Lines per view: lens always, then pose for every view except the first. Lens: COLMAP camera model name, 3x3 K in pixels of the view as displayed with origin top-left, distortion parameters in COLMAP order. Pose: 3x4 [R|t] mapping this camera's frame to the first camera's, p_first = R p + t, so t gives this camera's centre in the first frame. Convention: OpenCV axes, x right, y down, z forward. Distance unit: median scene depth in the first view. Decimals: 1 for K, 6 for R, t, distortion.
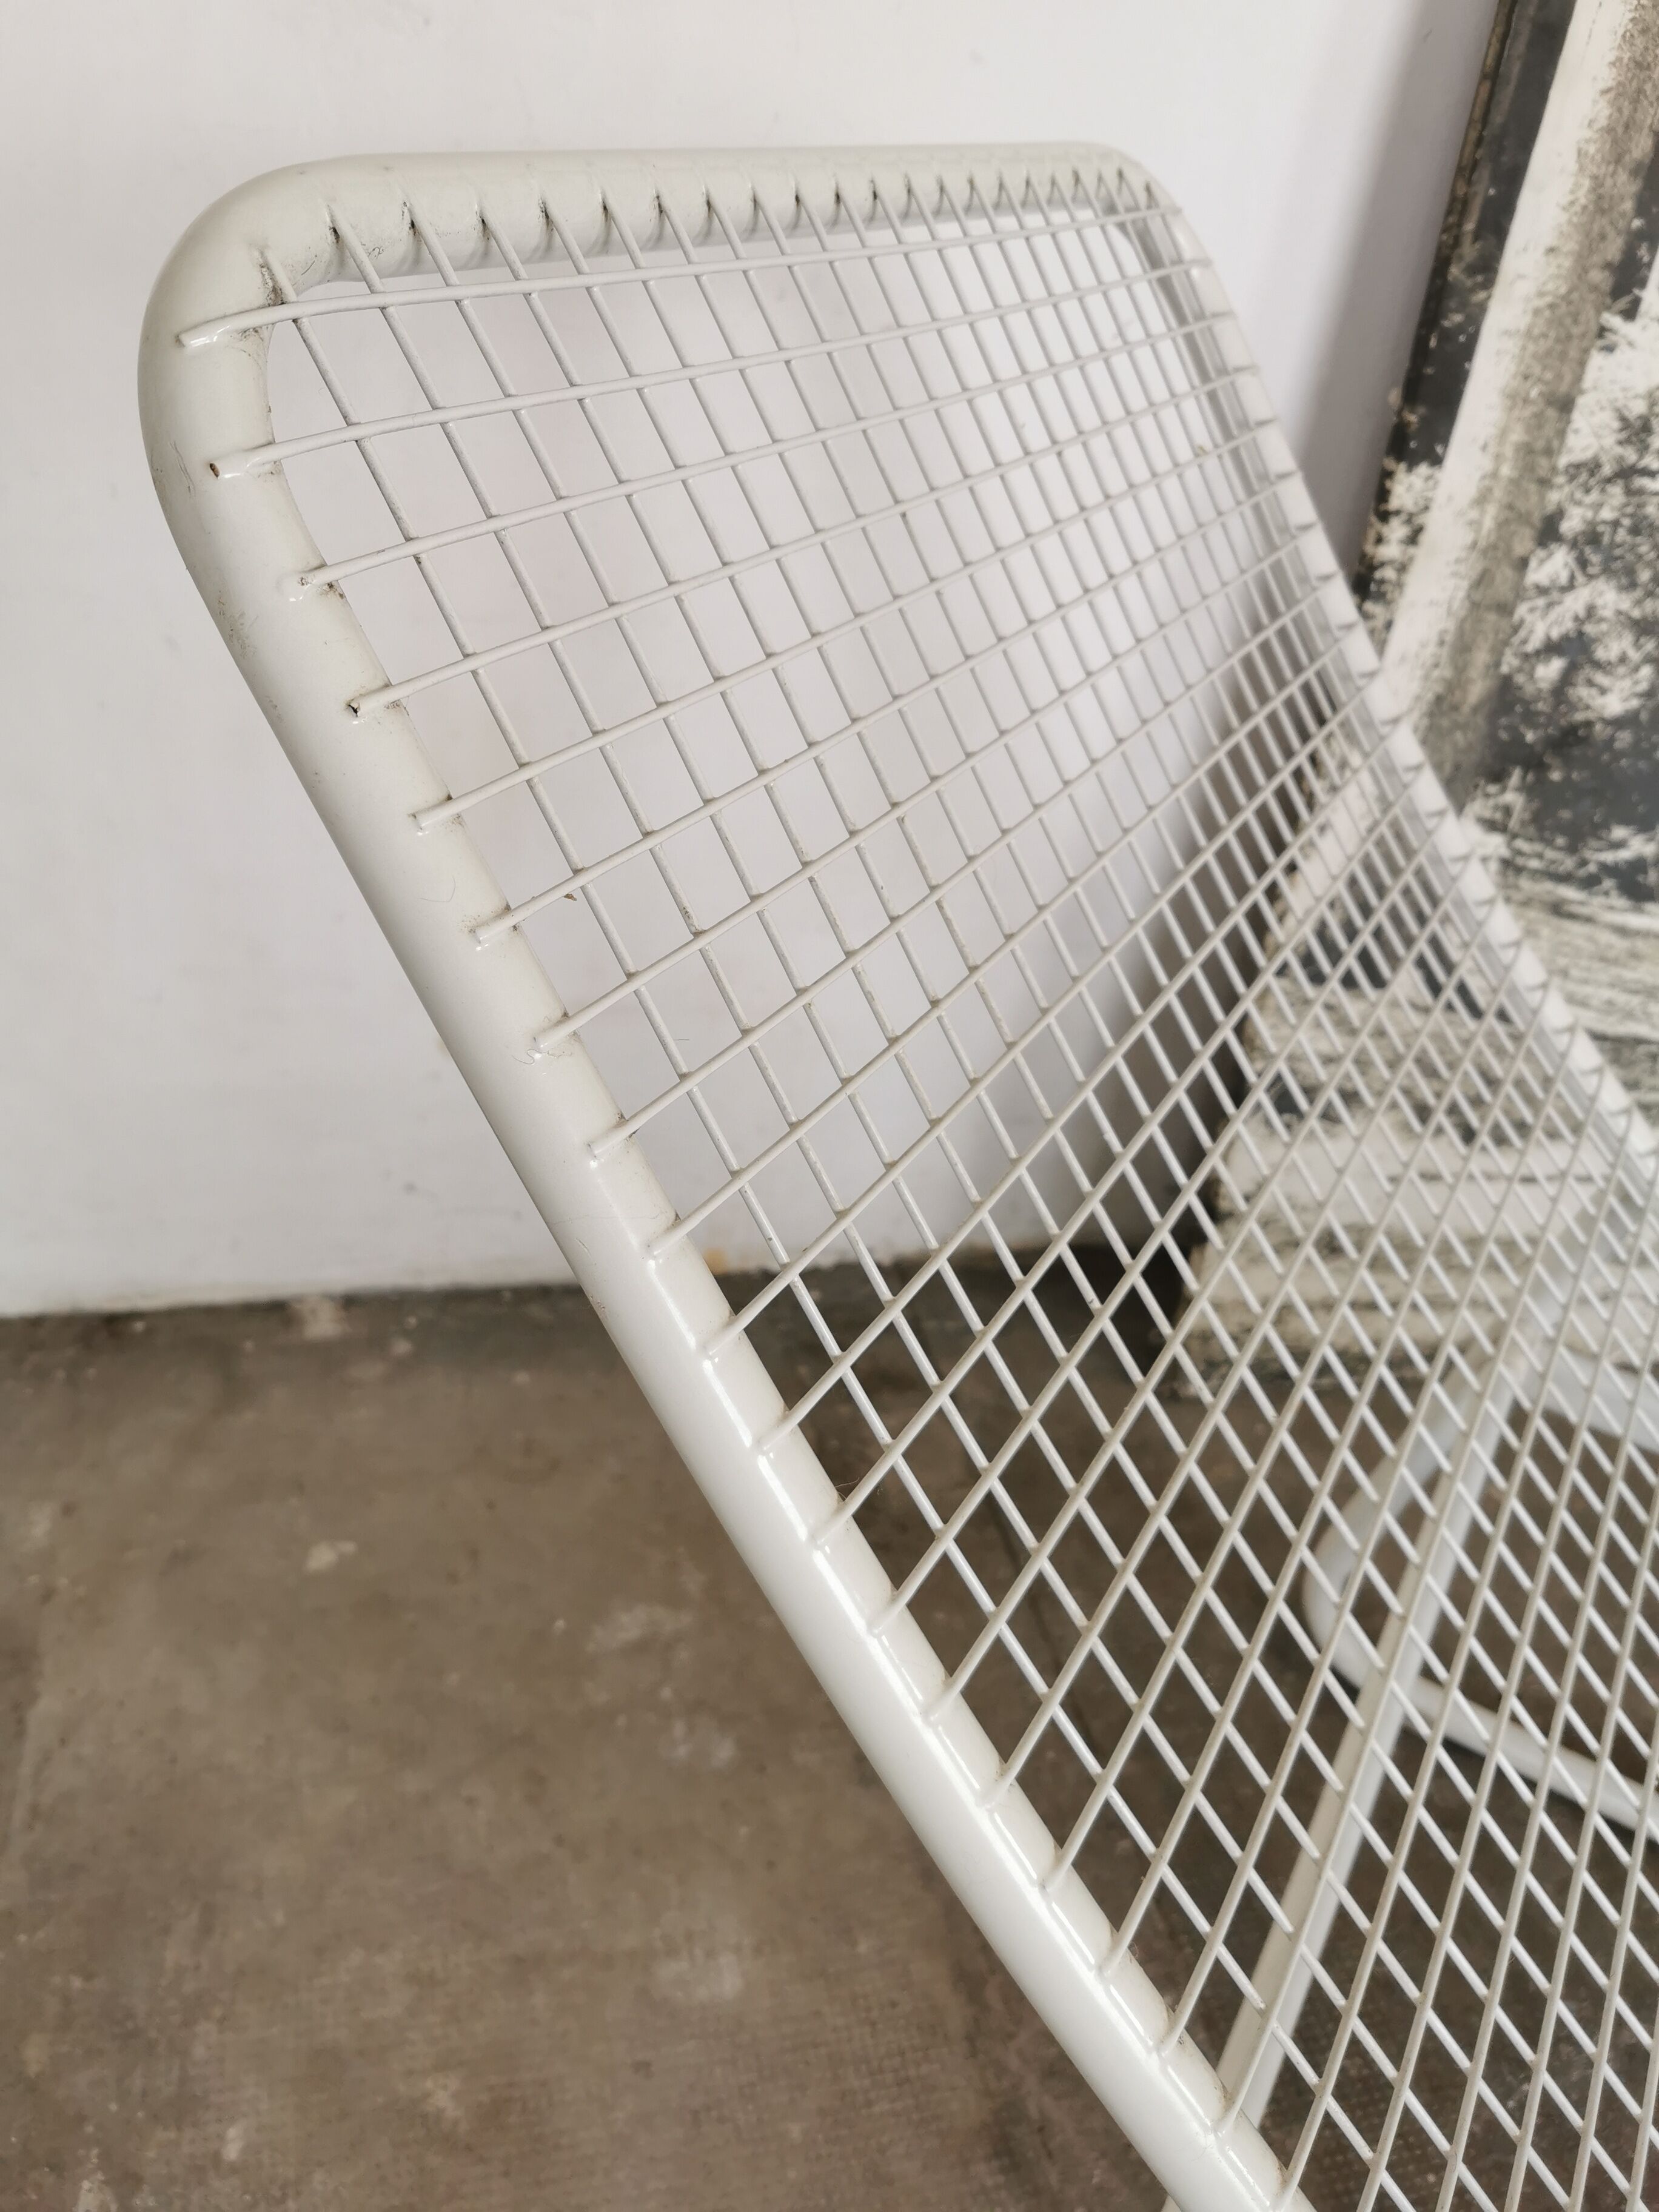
lens RADIAL K [[1685.0, 0, 827.7], [0, 1685.0, 1103.9], [0, 0, 1]] dist [0.033553, -0.027509]
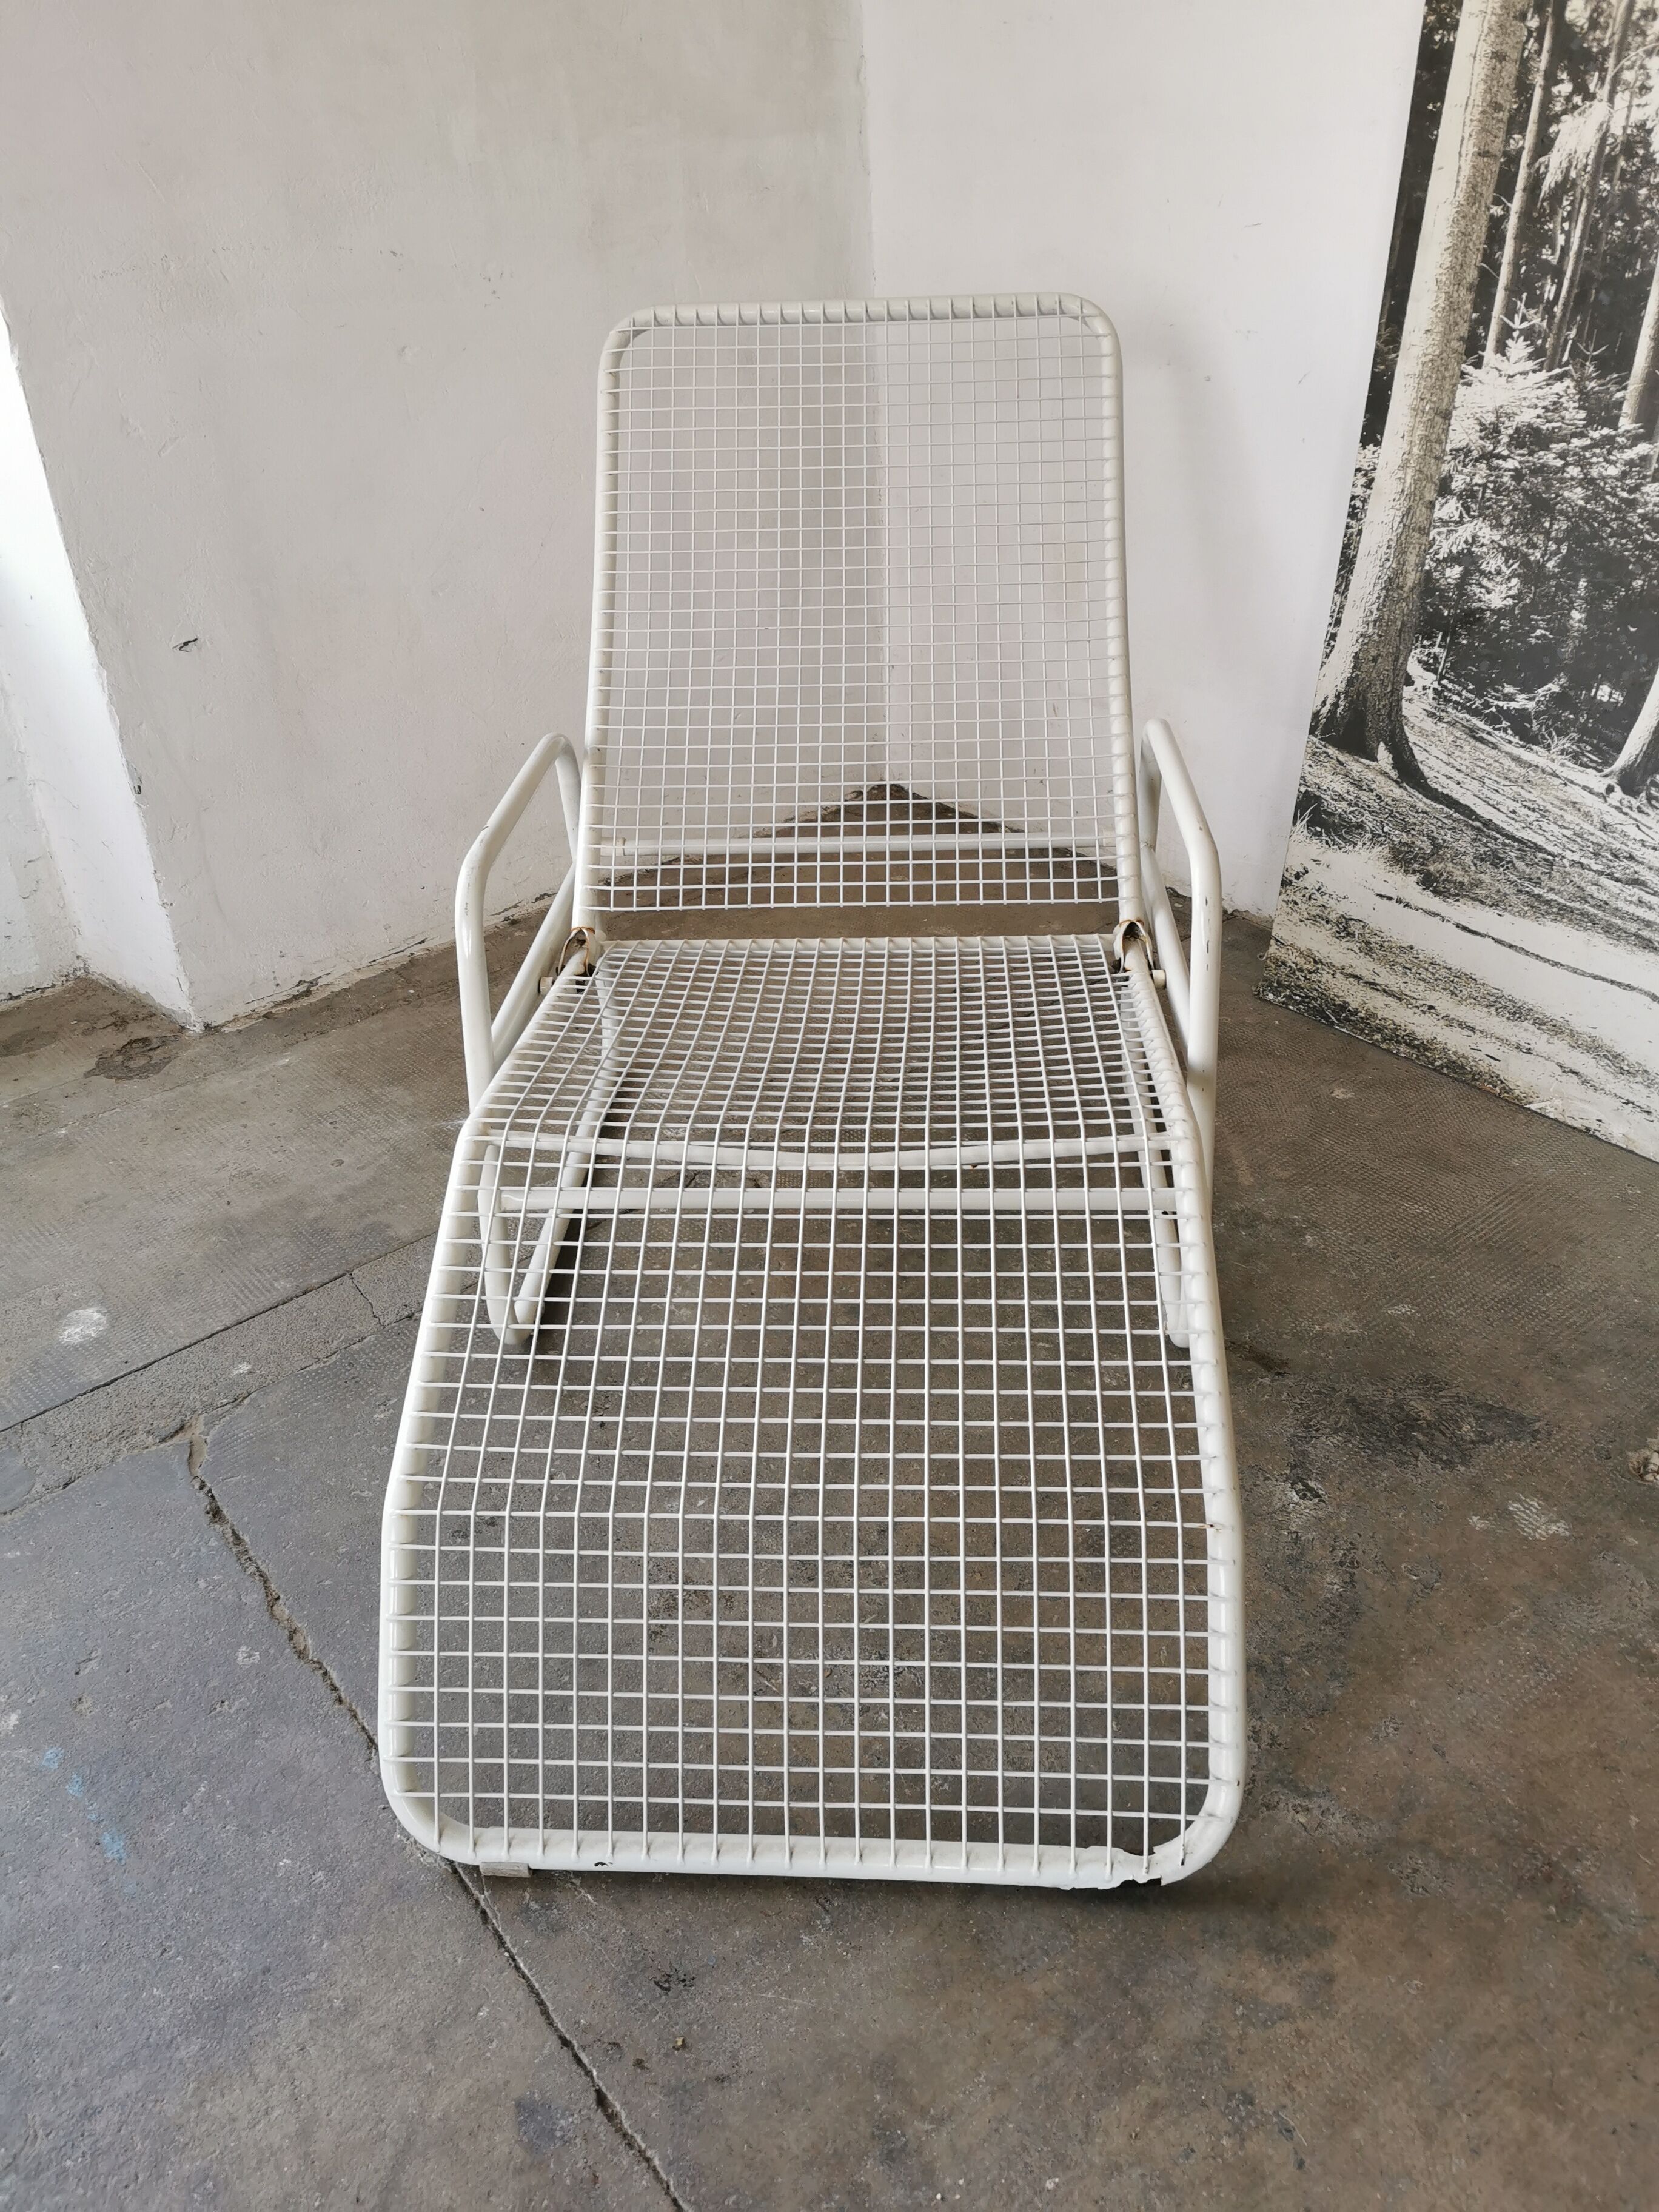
lens RADIAL K [[1685.0, 0, 824.1], [0, 1685.0, 1101.2], [0, 0, 1]] dist [0.033553, -0.027509]
pose [[0.414007, 0.349495, -0.840507, 1.800404], [-0.400418, 0.899145, 0.176644, 0.175506], [0.817474, 0.263422, 0.512196, -0.249751]]
